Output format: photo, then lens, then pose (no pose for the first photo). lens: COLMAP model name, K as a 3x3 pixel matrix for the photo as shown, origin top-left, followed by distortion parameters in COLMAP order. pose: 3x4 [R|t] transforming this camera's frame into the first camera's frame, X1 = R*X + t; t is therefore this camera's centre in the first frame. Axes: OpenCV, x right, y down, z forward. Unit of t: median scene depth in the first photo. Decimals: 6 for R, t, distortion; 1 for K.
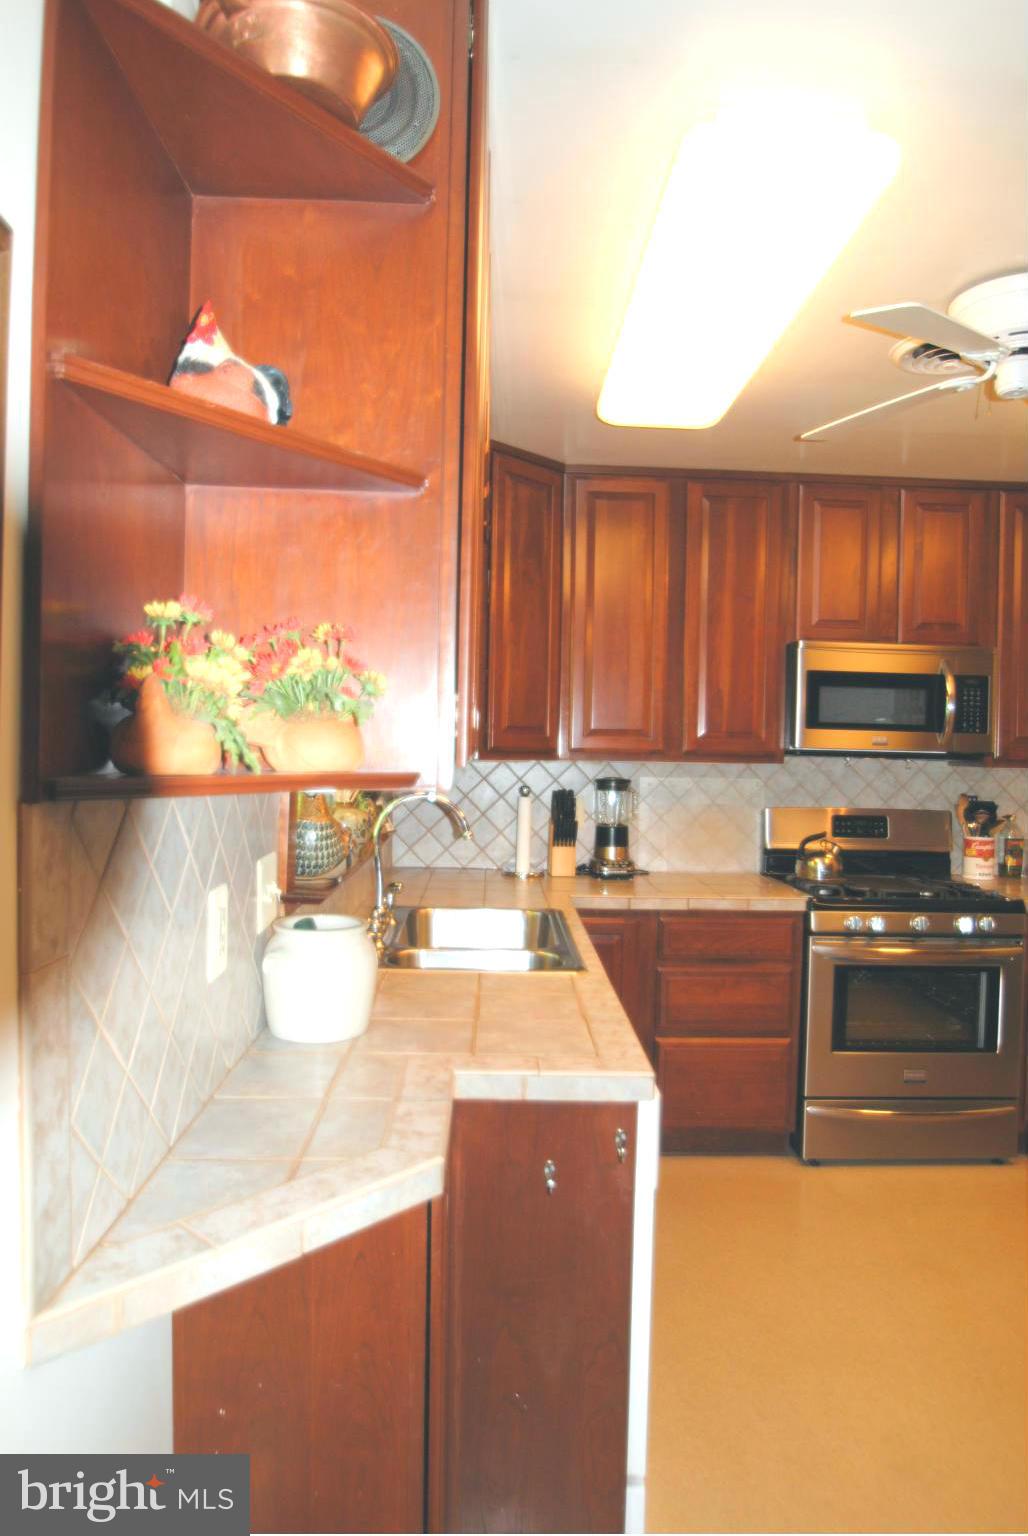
lens RADIAL K [[941.4, 0, 514.0], [0, 941.4, 768.0], [0, 0, 1]] dist [-0.027049, 0.000140]
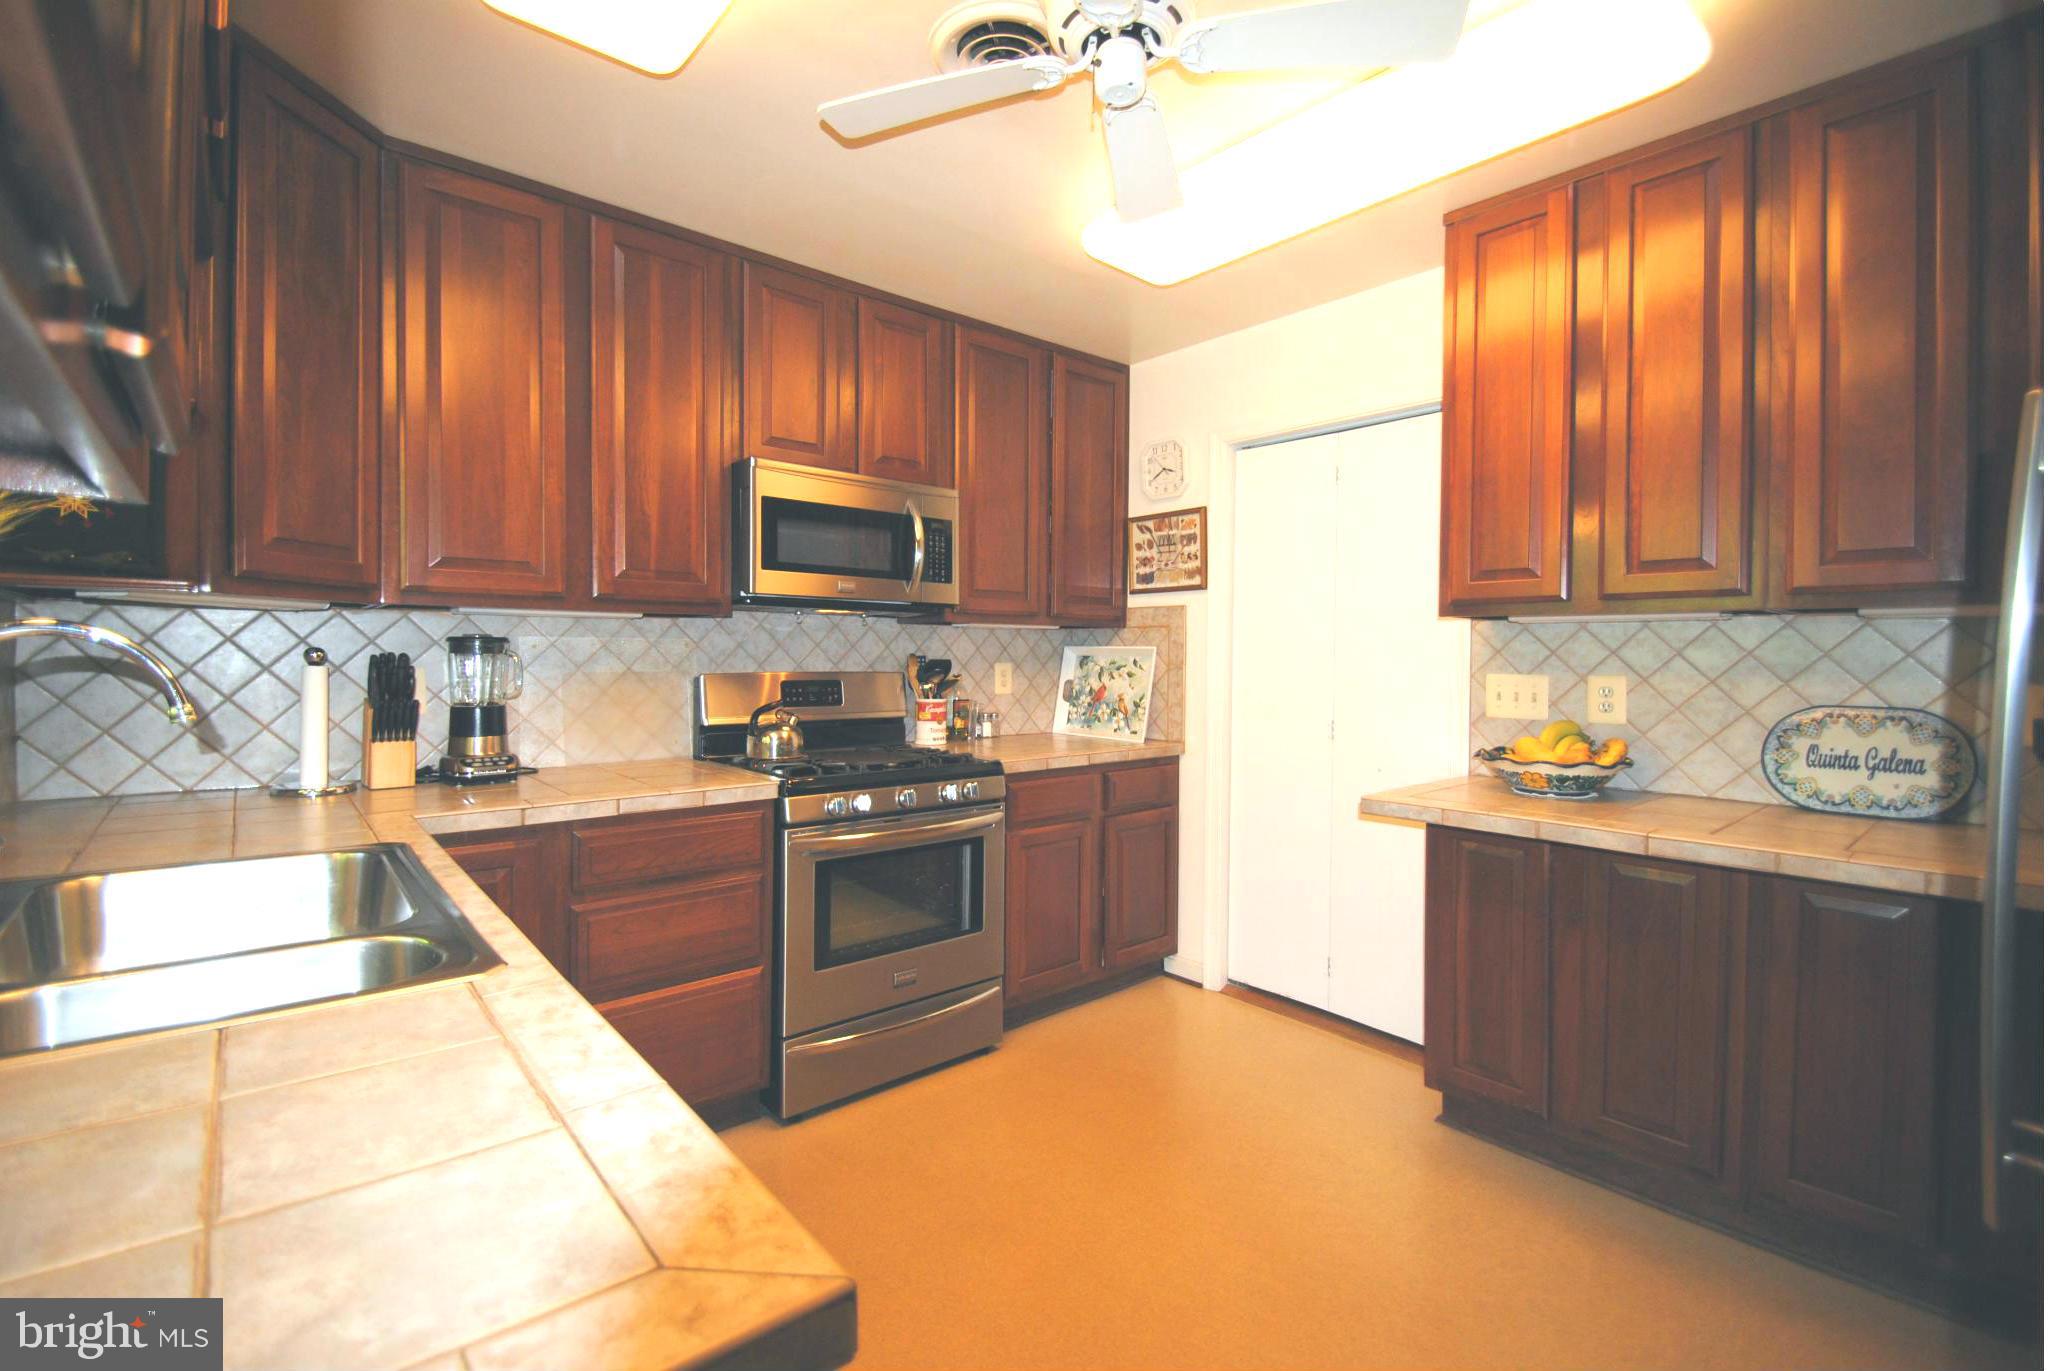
lens RADIAL K [[907.6, 0, 1013.3], [0, 907.6, 669.0], [0, 0, 1]] dist [0.026305, -0.025079]
pose [[0.779801, -0.023057, 0.625603, -0.006105], [0.015630, 0.999727, 0.017362, 0.029623], [-0.625832, -0.003761, 0.779949, 0.244599]]
